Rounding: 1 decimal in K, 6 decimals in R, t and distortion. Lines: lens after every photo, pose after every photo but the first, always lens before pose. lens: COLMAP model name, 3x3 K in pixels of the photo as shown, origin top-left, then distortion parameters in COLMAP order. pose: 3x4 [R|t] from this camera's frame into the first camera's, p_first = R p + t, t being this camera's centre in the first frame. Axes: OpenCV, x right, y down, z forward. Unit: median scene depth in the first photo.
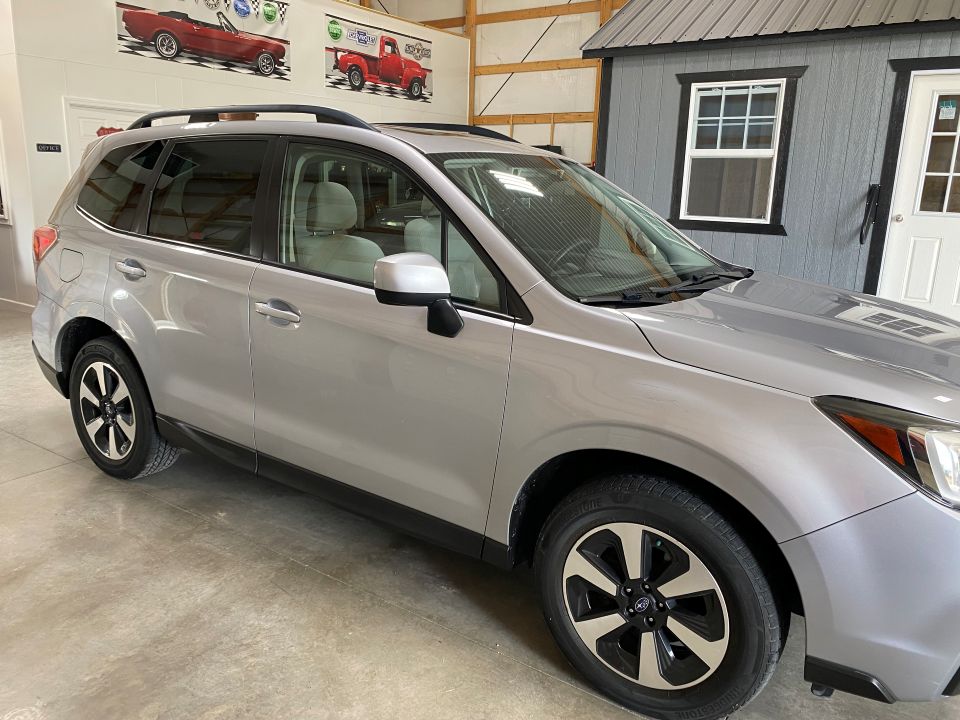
lens RADIAL K [[727.9, 0, 468.0], [0, 727.9, 343.2], [0, 0, 1]] dist [0.020658, -0.013426]
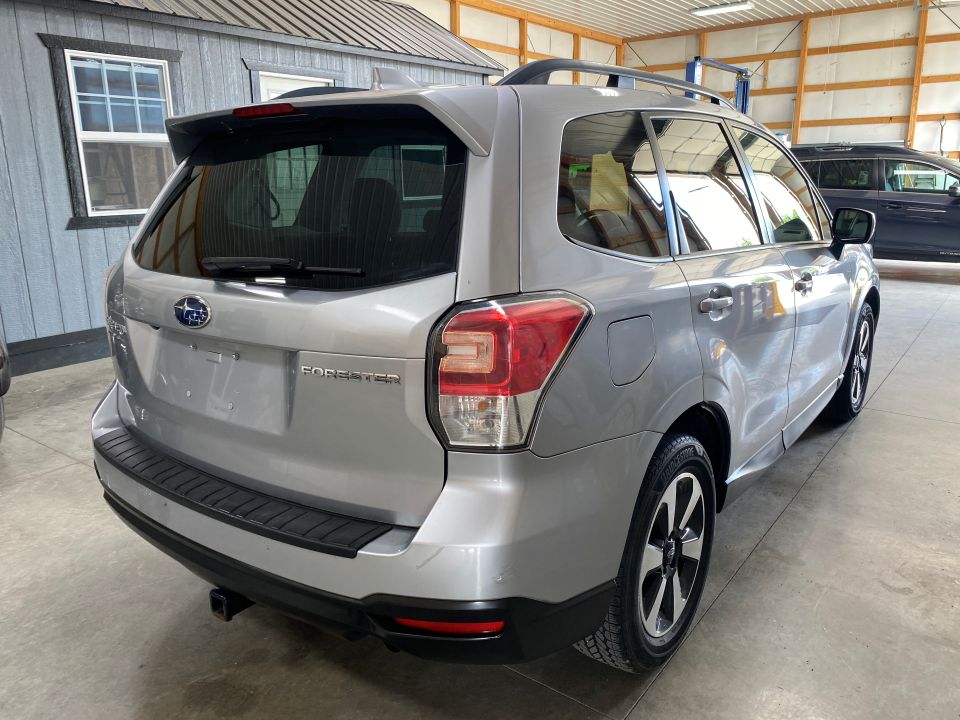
lens RADIAL K [[727.9, 0, 471.7], [0, 727.9, 343.6], [0, 0, 1]] dist [0.020658, -0.013426]
pose [[0.045903, -0.253773, 0.966174, -0.550224], [0.238861, 0.941925, 0.236056, -0.134594], [-0.969968, 0.219945, 0.103854, 0.560370]]
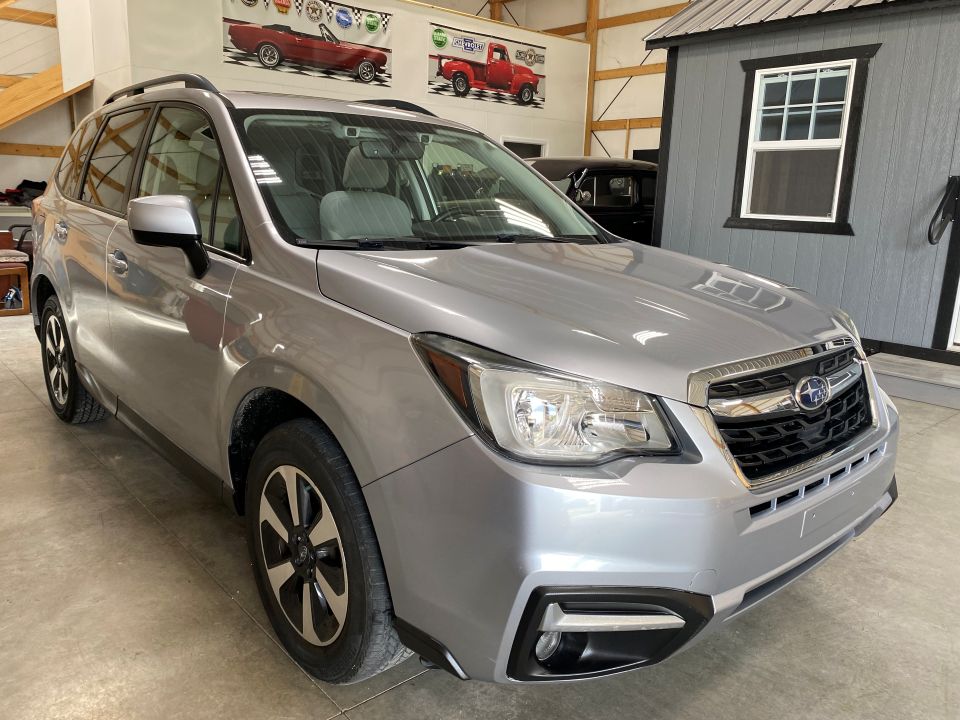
lens RADIAL K [[727.9, 0, 479.3], [0, 727.9, 344.1], [0, 0, 1]] dist [0.020658, -0.013426]
pose [[0.971003, 0.053726, -0.232950, 0.204393], [-0.059369, 0.998087, -0.017277, 0.026220], [0.231576, 0.030606, 0.972335, 0.034080]]
